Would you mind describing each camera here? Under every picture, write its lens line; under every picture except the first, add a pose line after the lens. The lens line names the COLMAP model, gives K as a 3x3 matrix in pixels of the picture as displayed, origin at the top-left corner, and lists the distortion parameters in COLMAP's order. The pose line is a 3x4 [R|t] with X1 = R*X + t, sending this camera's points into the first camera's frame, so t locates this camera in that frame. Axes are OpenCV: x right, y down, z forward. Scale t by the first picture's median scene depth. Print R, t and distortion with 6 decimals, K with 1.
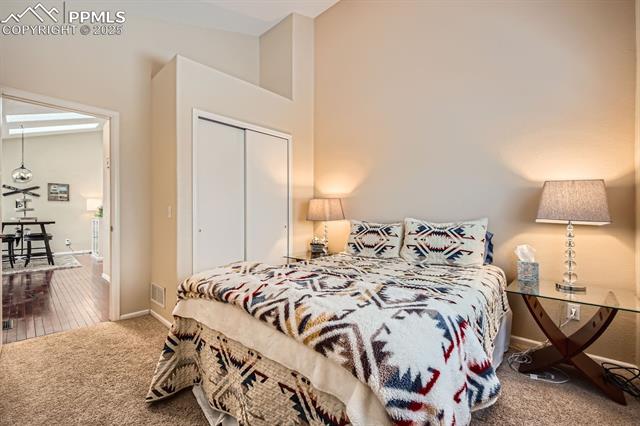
lens RADIAL K [[270.7, 0, 321.0], [0, 270.7, 212.0], [0, 0, 1]] dist [0.004561, -0.001649]
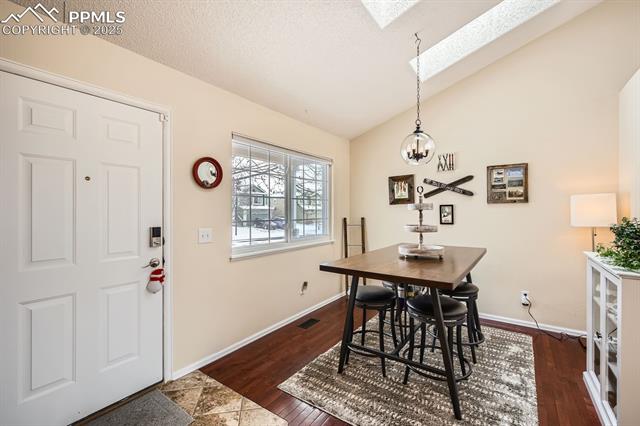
lens RADIAL K [[286.0, 0, 318.4], [0, 286.0, 211.8], [0, 0, 1]] dist [-0.001153, -0.000133]
pose [[0.124665, 0.001850, -0.992197, -0.548635], [0.008611, 0.999959, 0.002947, -0.030860], [0.992162, -0.008911, 0.124643, 0.647136]]
